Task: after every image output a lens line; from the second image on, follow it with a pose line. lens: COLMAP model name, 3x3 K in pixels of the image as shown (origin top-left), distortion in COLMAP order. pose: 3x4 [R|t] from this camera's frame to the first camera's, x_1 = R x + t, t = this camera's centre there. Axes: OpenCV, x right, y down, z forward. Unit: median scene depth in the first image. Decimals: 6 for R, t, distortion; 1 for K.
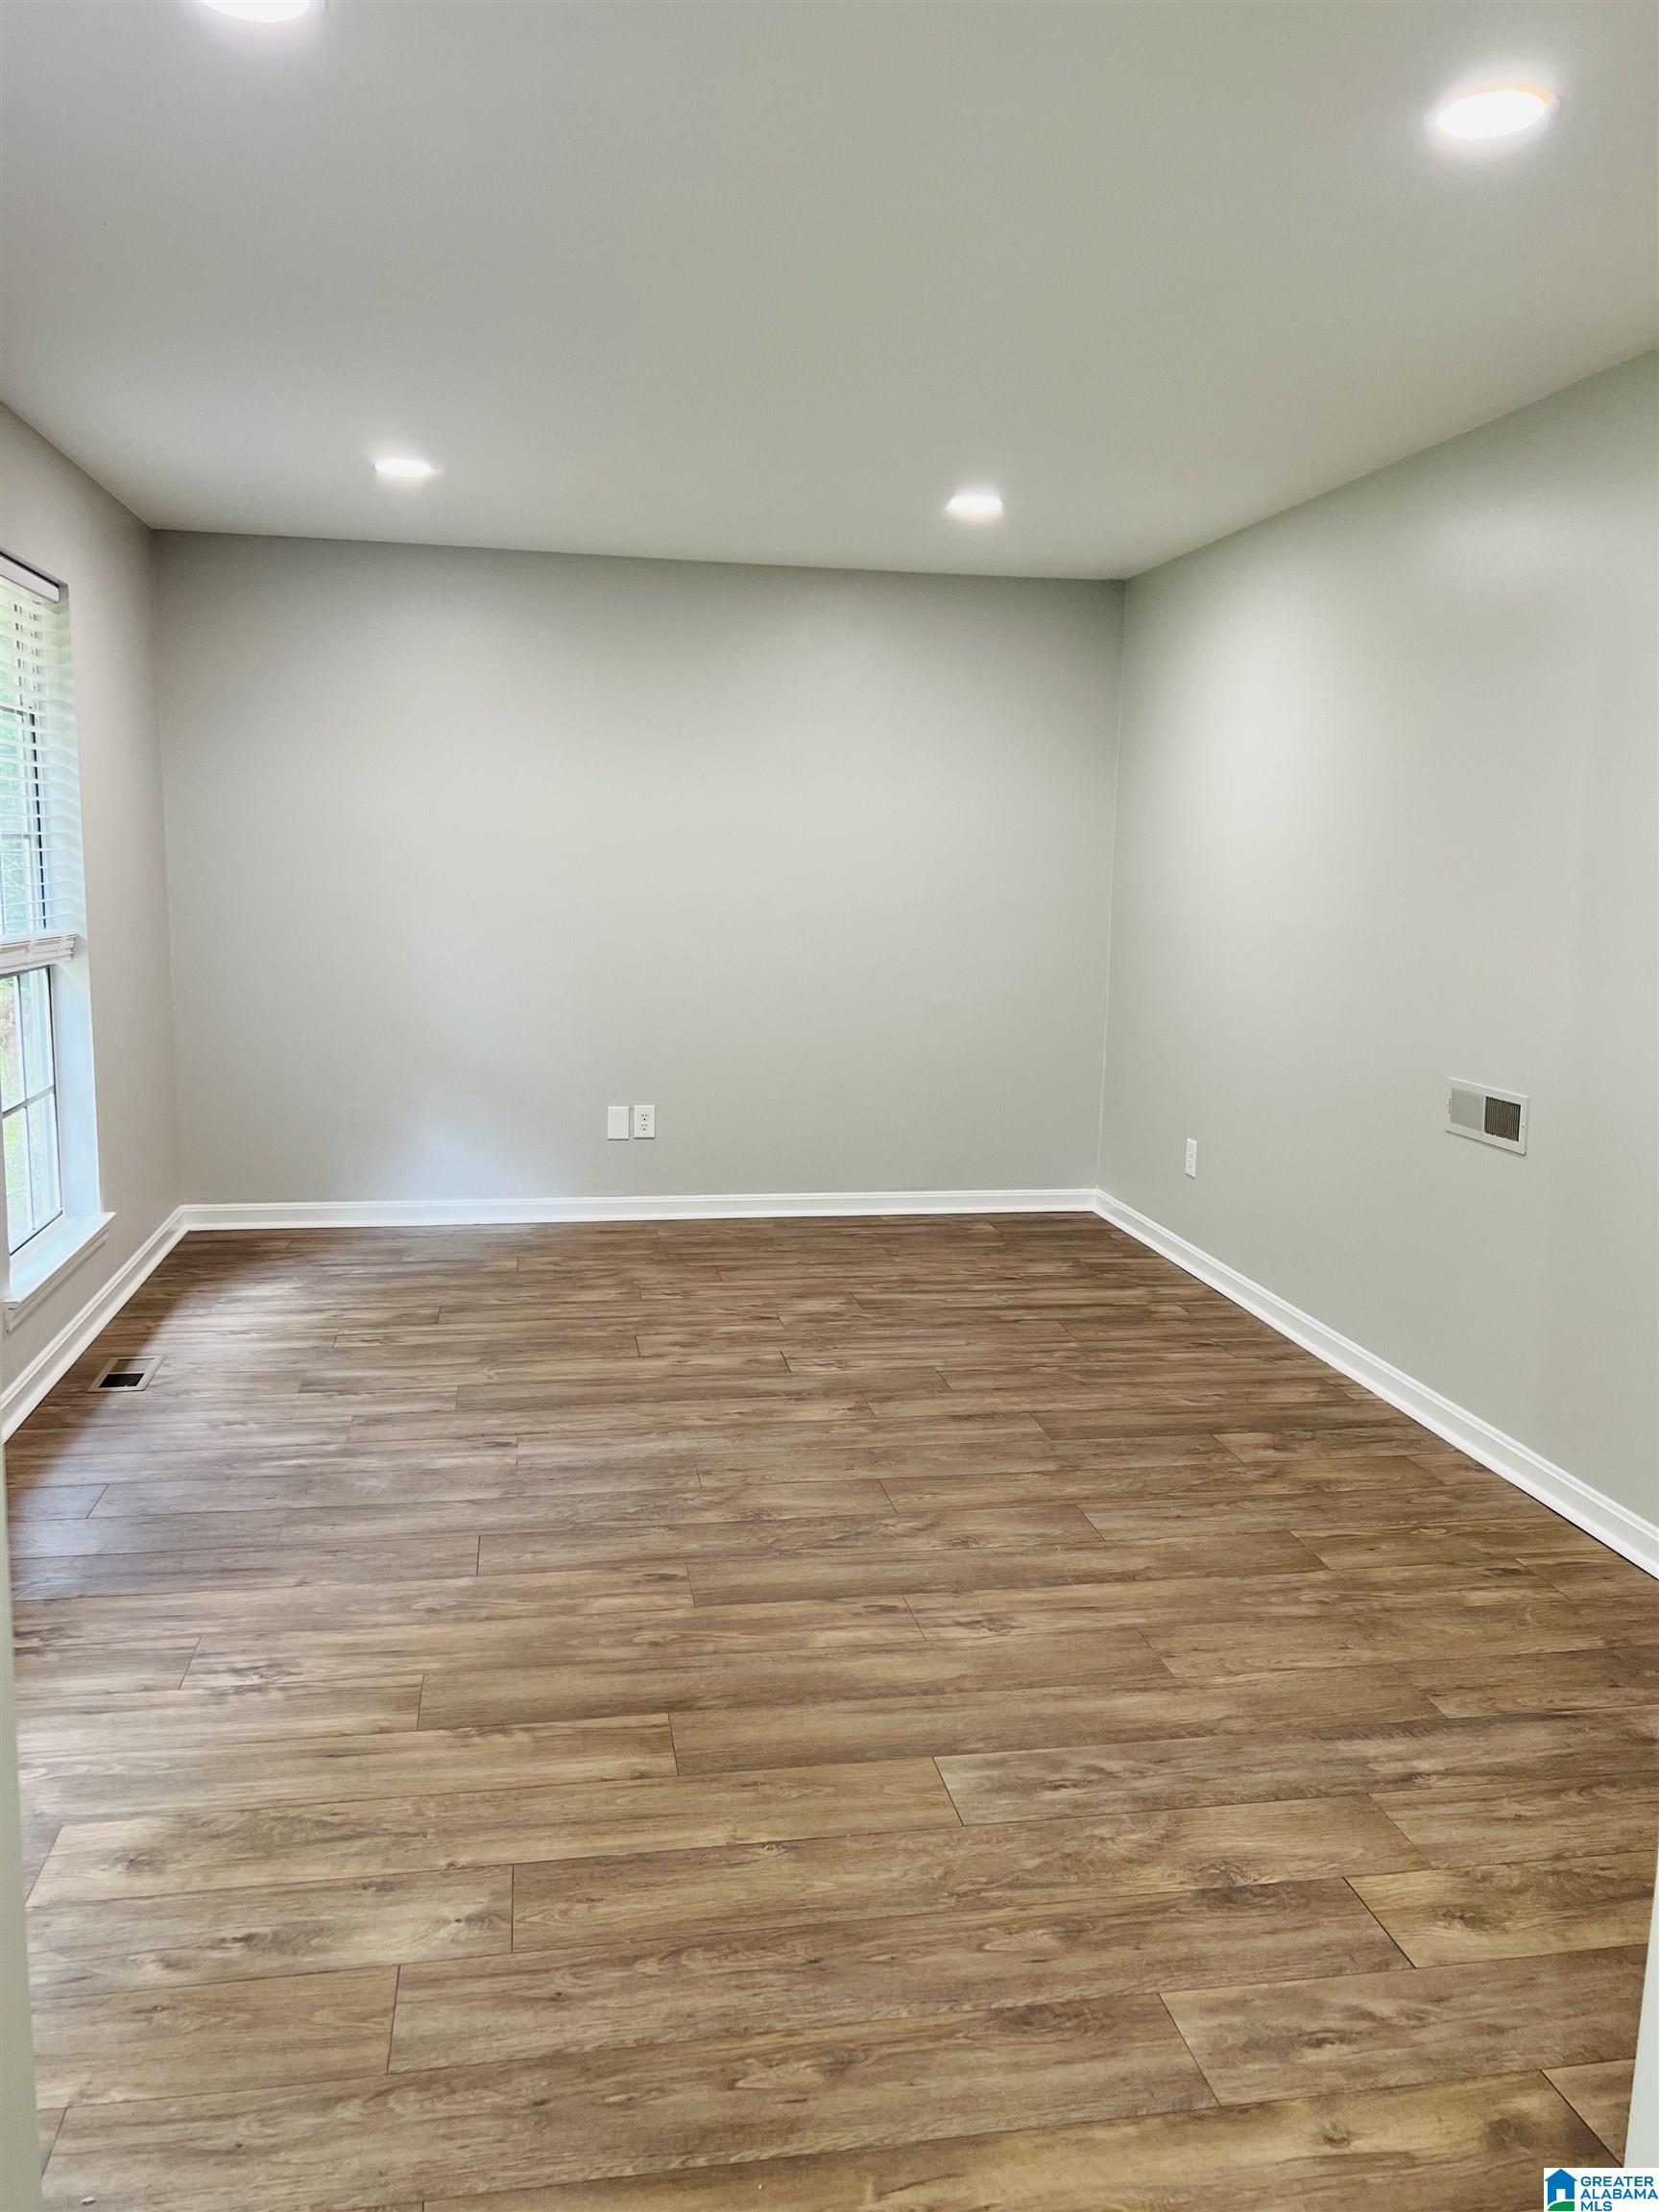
lens RADIAL K [[1681.9, 0, 828.7], [0, 1681.9, 1105.2], [0, 0, 1]] dist [-0.003287, -0.015758]
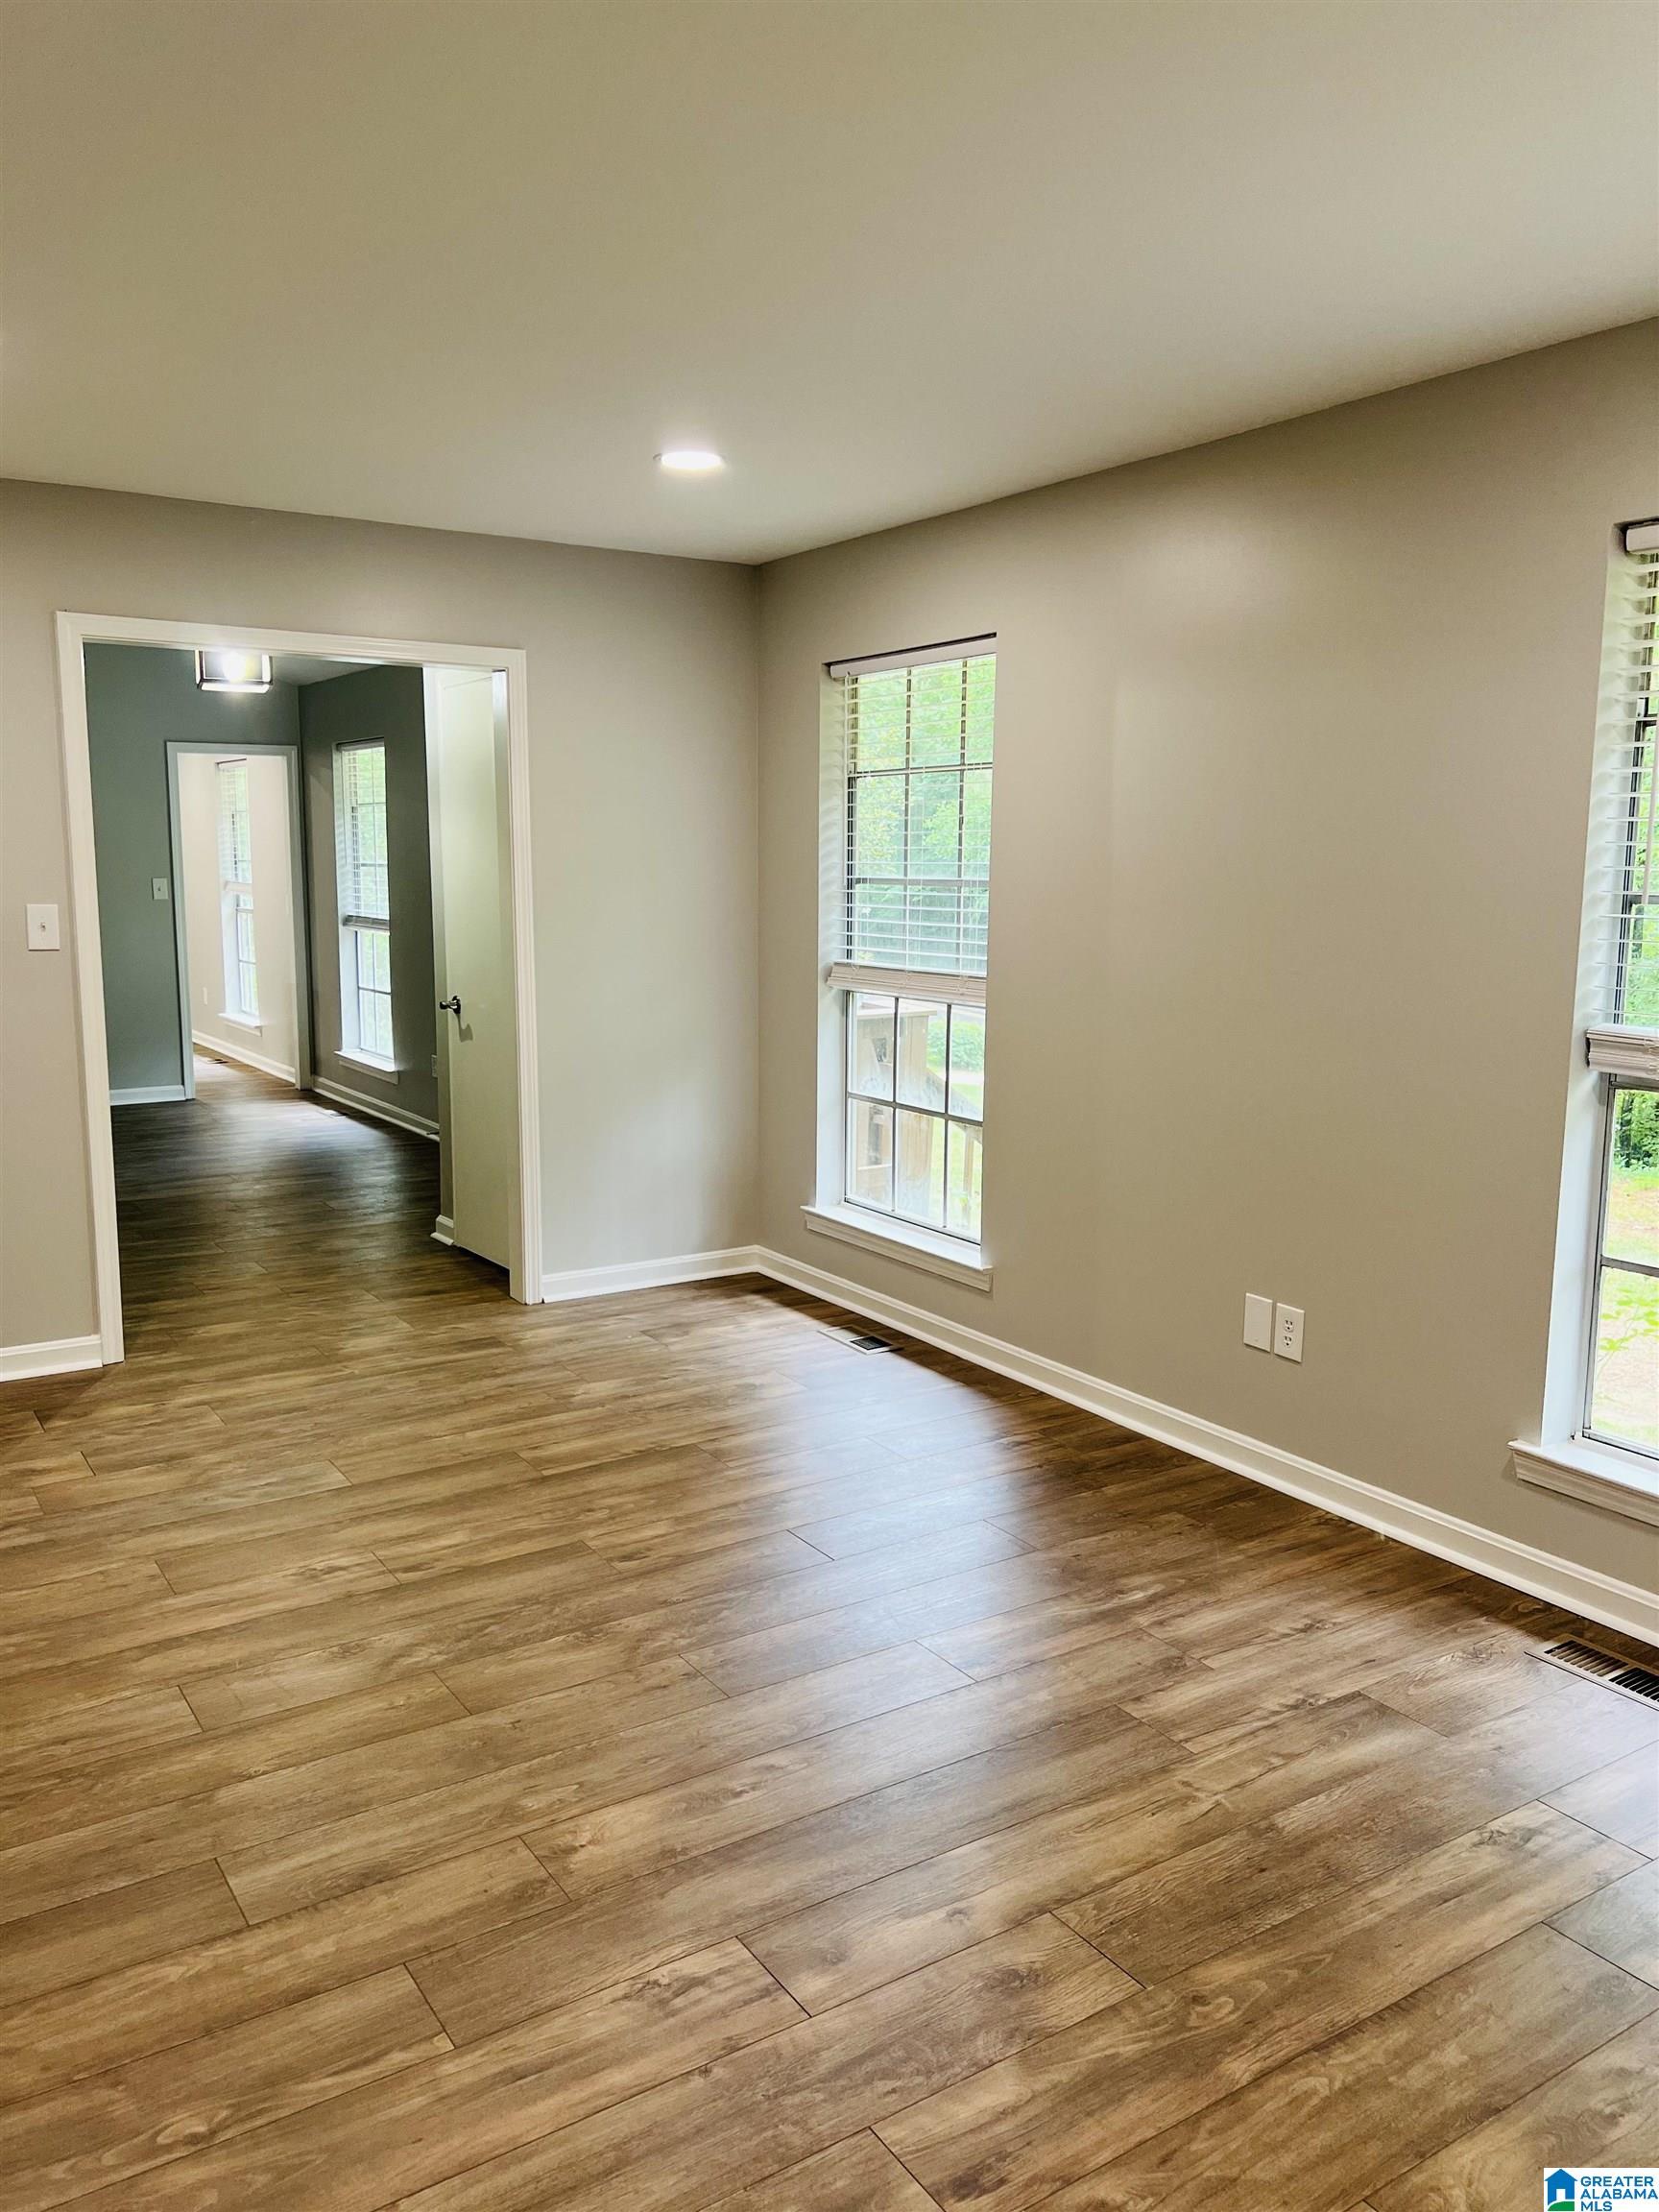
lens RADIAL K [[1681.9, 0, 832.0], [0, 1681.9, 1106.5], [0, 0, 1]] dist [-0.003287, -0.015758]
pose [[-0.921309, 0.028187, -0.387807, 0.197550], [-0.086007, 0.957891, 0.273947, -0.311696], [0.379199, 0.285744, -0.880090, 1.963474]]
